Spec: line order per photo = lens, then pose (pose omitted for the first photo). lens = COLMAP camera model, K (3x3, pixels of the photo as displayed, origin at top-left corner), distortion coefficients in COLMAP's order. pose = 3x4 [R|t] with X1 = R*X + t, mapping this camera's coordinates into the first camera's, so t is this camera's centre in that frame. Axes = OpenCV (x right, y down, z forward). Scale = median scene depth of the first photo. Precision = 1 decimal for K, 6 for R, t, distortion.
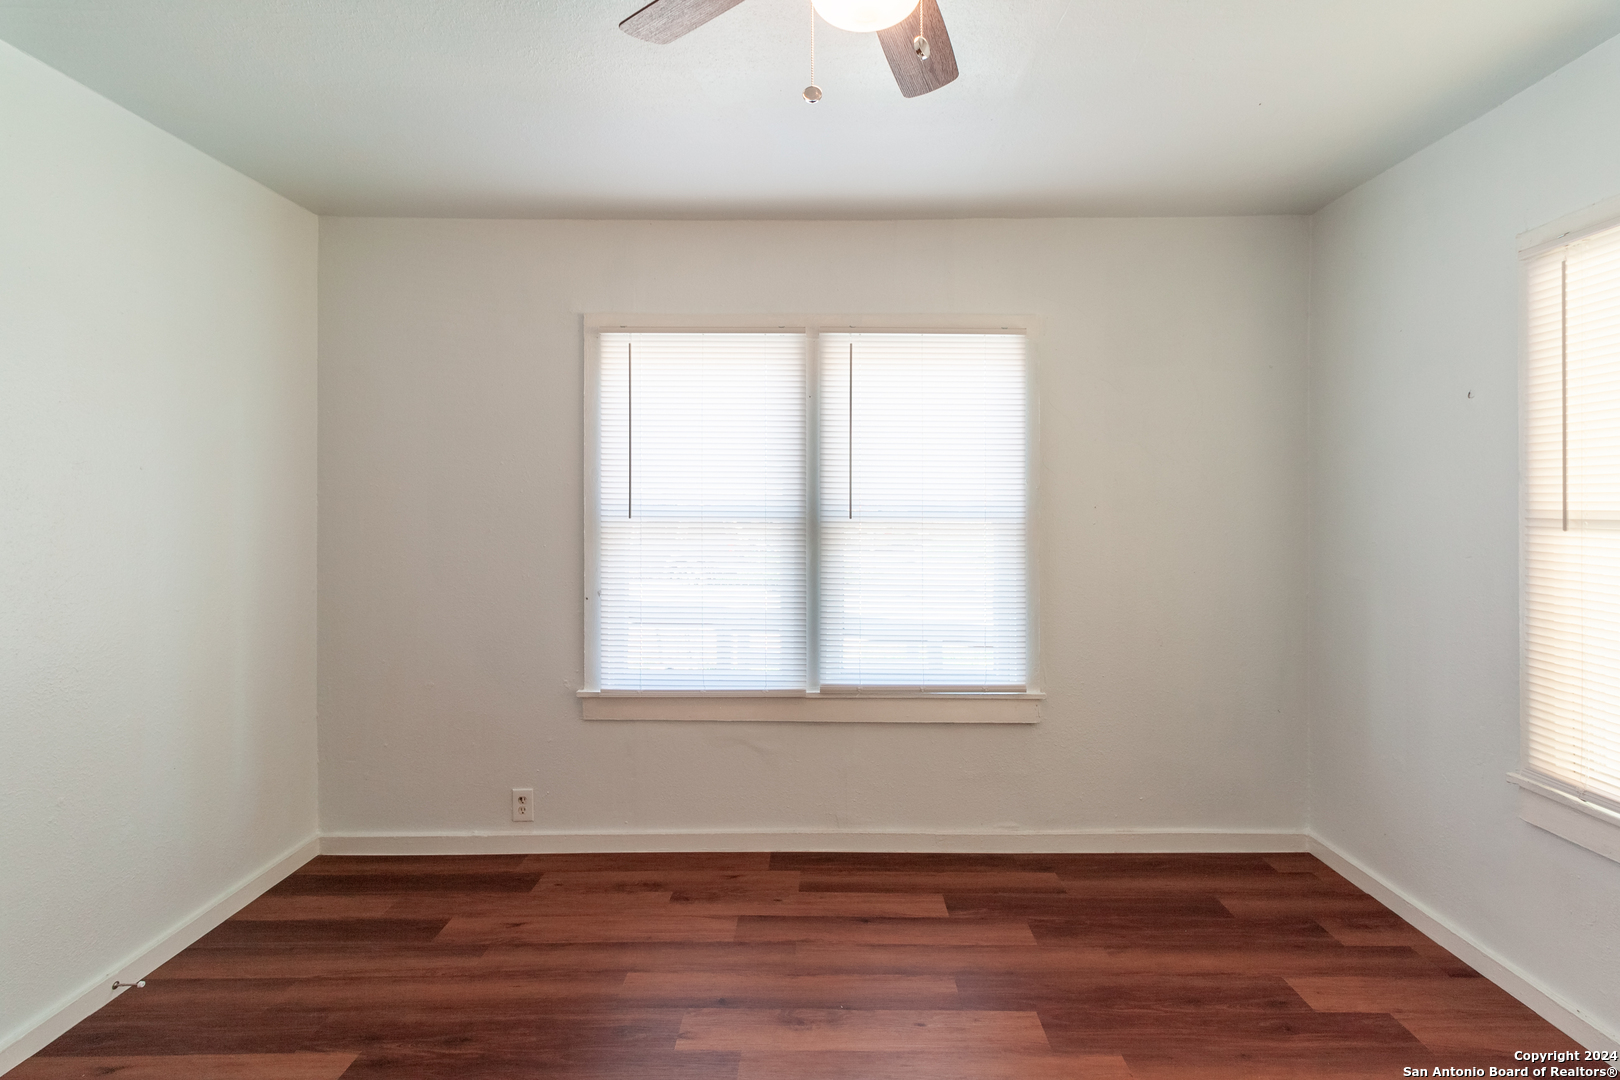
lens RADIAL K [[744.8, 0, 795.3], [0, 744.8, 500.3], [0, 0, 1]] dist [0.003132, 0.000265]
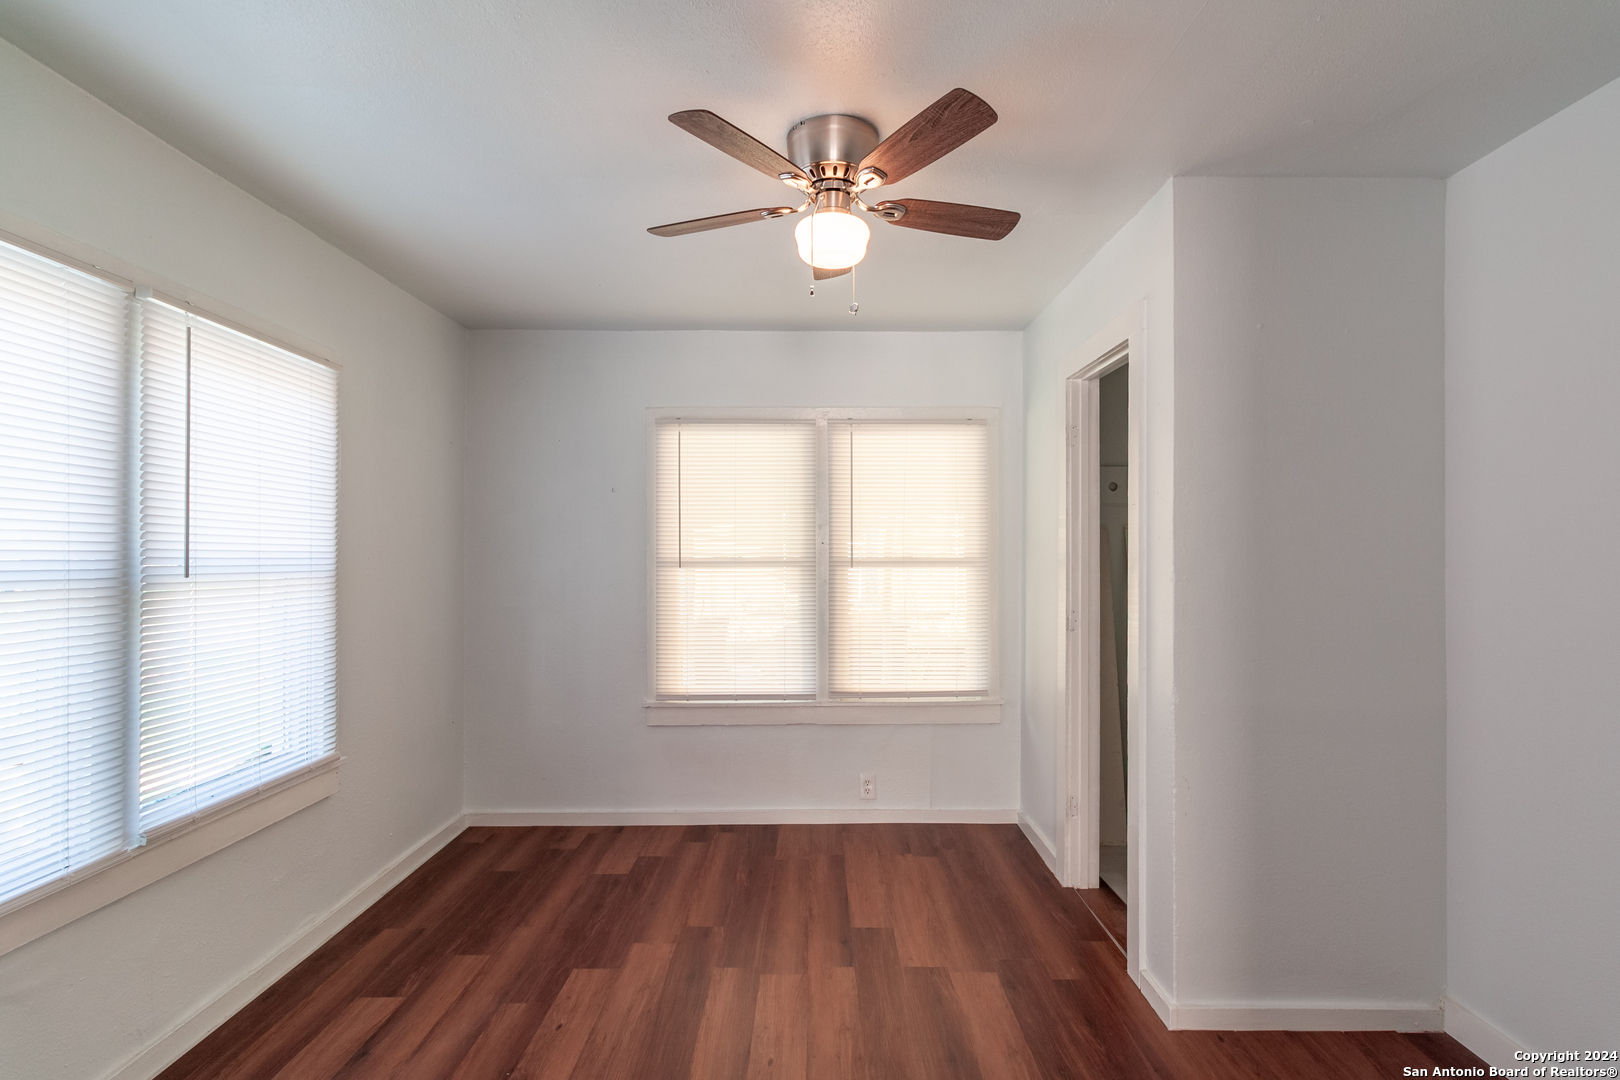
lens RADIAL K [[797.8, 0, 810.0], [0, 797.8, 540.0], [0, 0, 1]] dist [-0.000762, -0.000113]
pose [[-0.016619, 0.015149, 0.999747, -0.757402], [-0.004240, 0.999875, -0.015221, -0.001078], [-0.999853, -0.004492, -0.016553, 0.479414]]
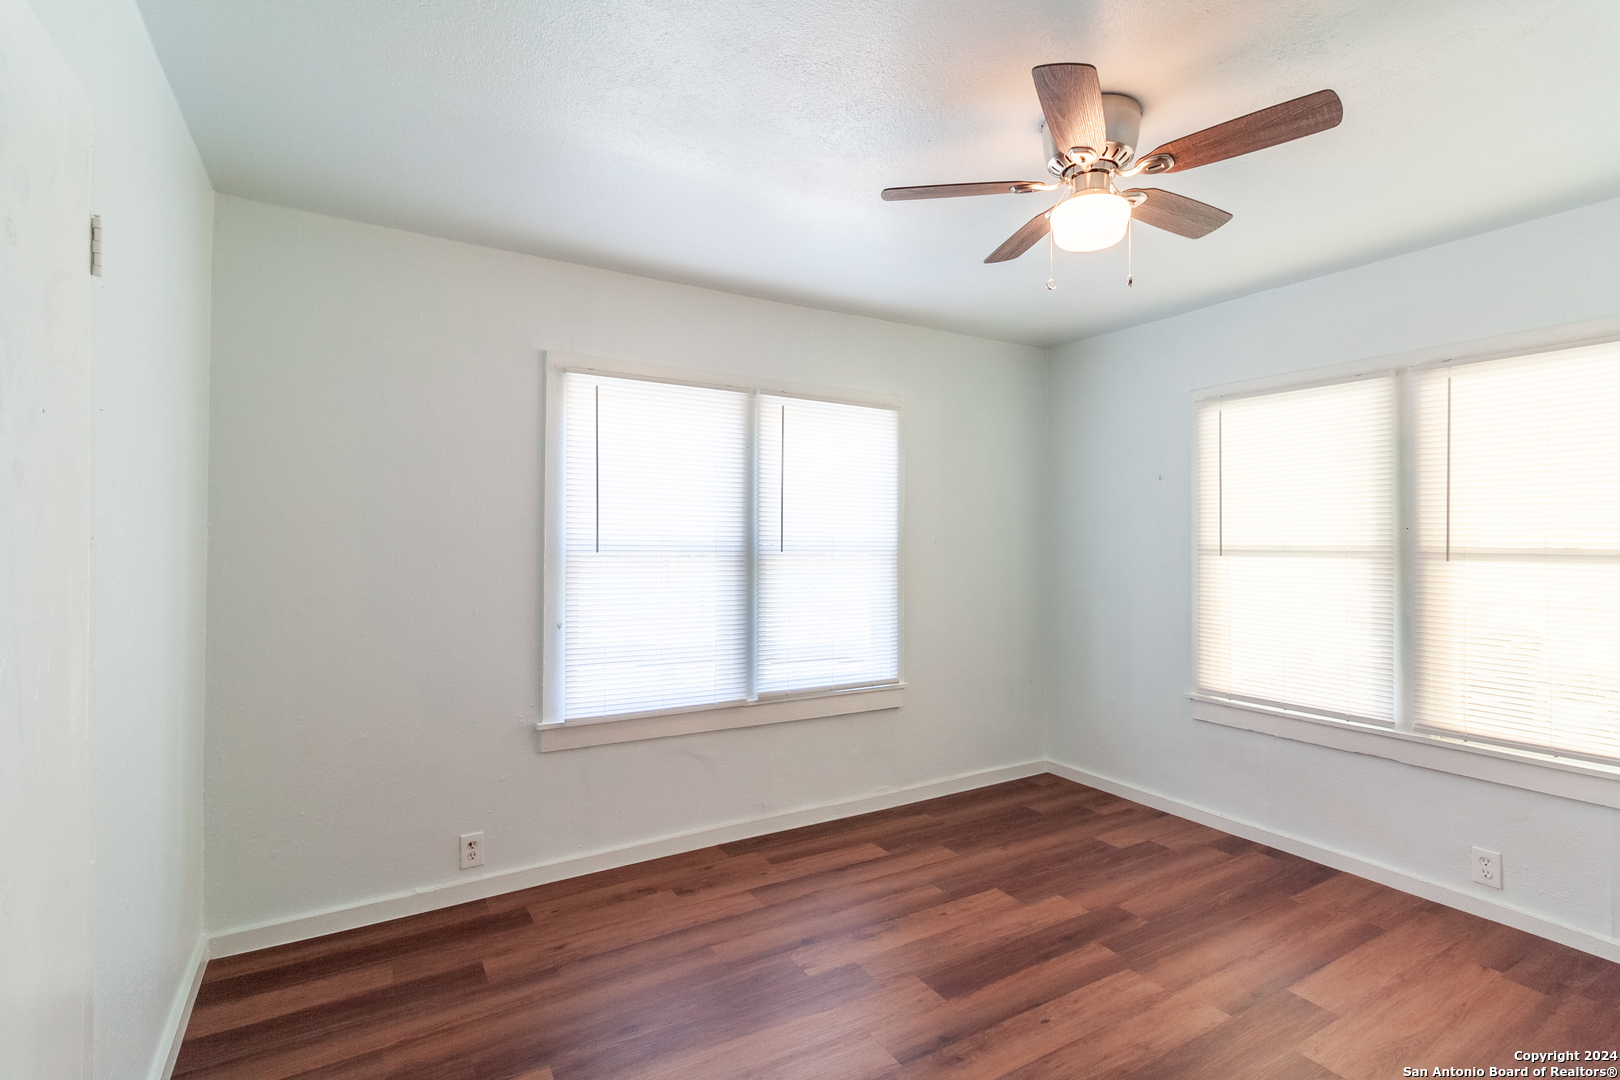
lens RADIAL K [[755.8, 0, 773.5], [0, 755.8, 529.2], [0, 0, 1]] dist [0.000805, 0.000507]
pose [[0.866965, 0.010016, 0.498268, -0.602804], [-0.006920, 0.999944, -0.008058, -0.002055], [-0.498321, 0.003538, 0.866985, -0.051417]]
